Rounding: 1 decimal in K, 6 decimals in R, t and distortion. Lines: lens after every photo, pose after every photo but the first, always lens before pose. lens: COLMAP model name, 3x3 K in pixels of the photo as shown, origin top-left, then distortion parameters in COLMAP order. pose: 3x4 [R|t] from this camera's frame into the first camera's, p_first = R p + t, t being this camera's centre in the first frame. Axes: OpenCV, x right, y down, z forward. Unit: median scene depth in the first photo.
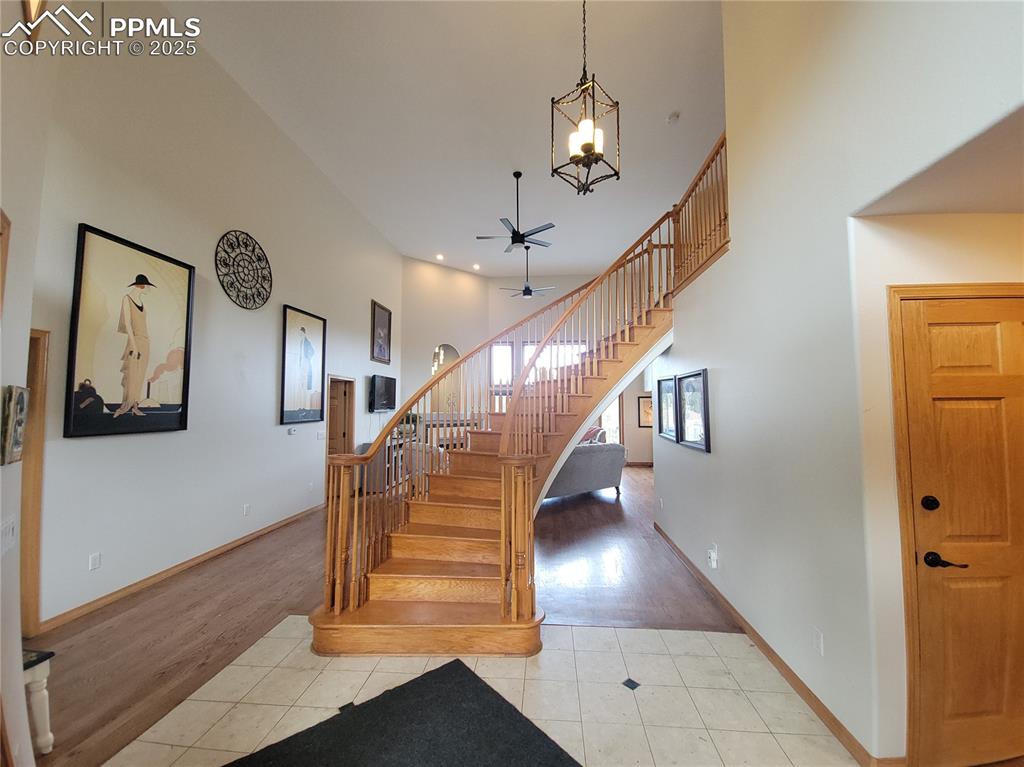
lens RADIAL K [[413.9, 0, 512.0], [0, 413.9, 383.5], [0, 0, 1]] dist [0.025908, -0.011916]
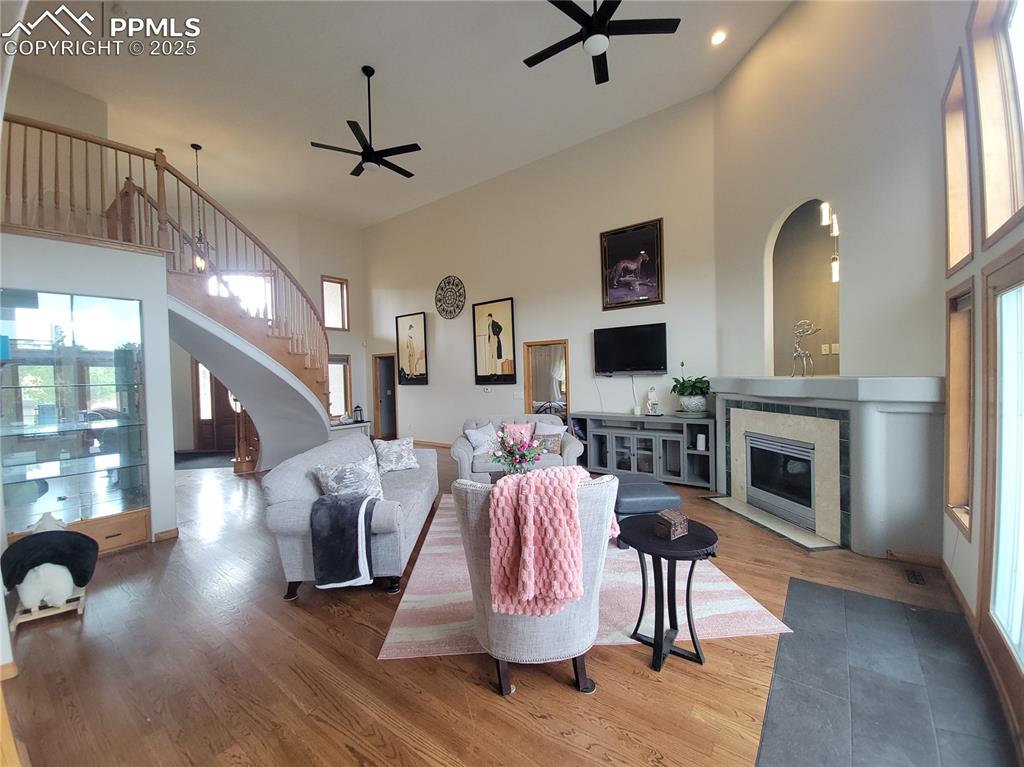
lens RADIAL K [[413.9, 0, 512.0], [0, 413.9, 383.5], [0, 0, 1]] dist [0.025908, -0.011916]
pose [[-0.534291, 0.030842, -0.844738, 0.698439], [0.072375, 0.997334, -0.009364, 0.126703], [0.842197, -0.066141, -0.535098, 2.060736]]
